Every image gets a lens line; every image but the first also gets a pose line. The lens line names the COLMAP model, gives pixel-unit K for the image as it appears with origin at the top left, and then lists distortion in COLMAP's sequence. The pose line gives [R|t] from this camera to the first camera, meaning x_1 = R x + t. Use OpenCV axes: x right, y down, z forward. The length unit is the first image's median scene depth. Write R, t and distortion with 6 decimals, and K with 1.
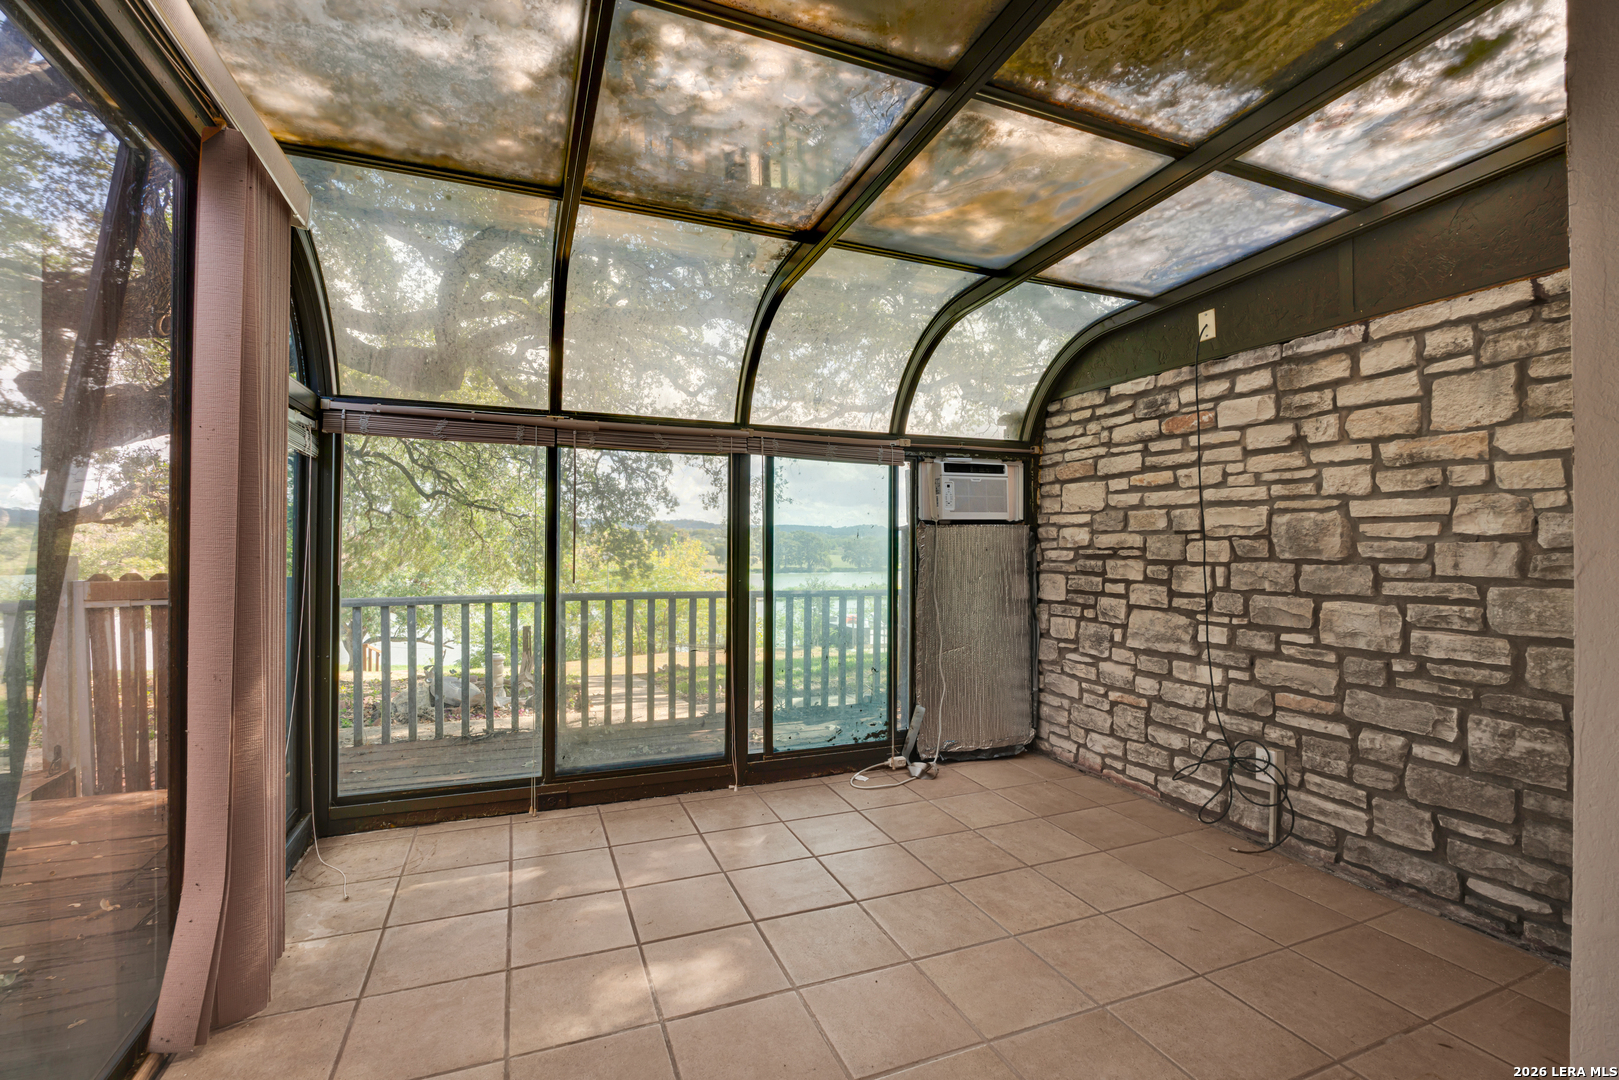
lens RADIAL K [[714.0, 0, 810.3], [0, 714.0, 546.0], [0, 0, 1]] dist [-0.000221, -0.000286]
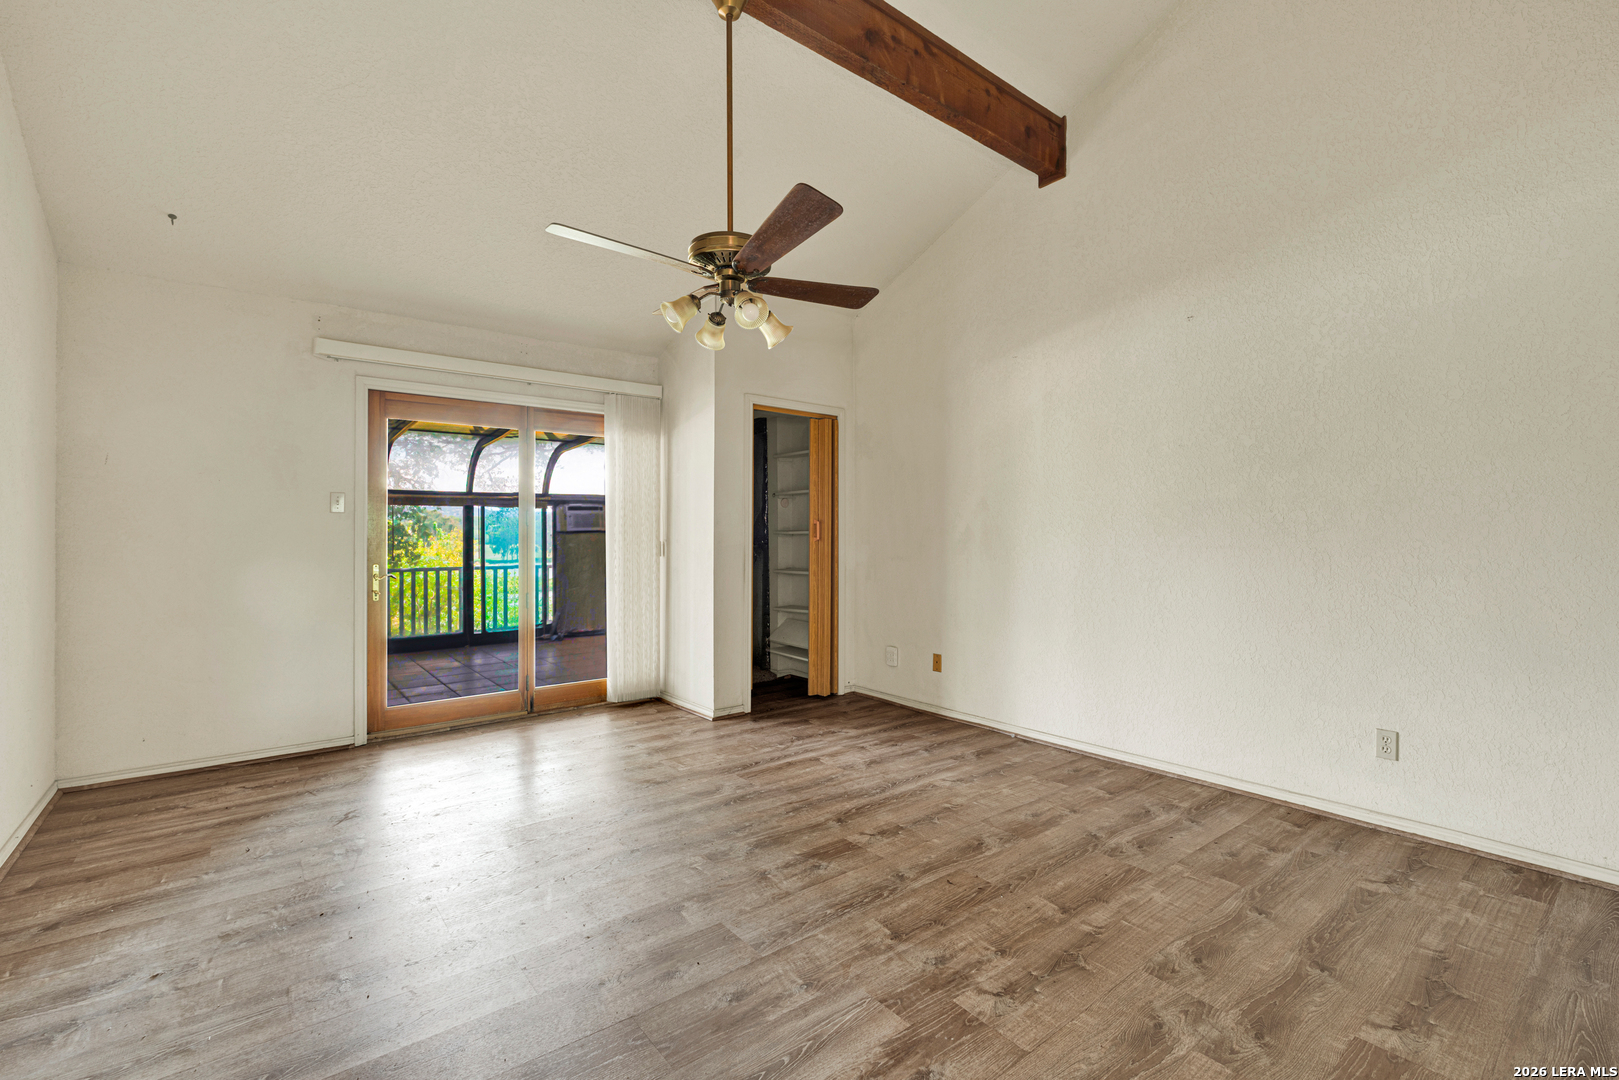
lens RADIAL K [[714.0, 0, 811.0], [0, 714.0, 538.0], [0, 0, 1]] dist [-0.000221, -0.000286]
pose [[0.958400, -0.004099, 0.285400, 0.281865], [0.002479, 0.999979, 0.006039, -0.026807], [-0.285418, -0.005080, 0.958390, -1.441121]]
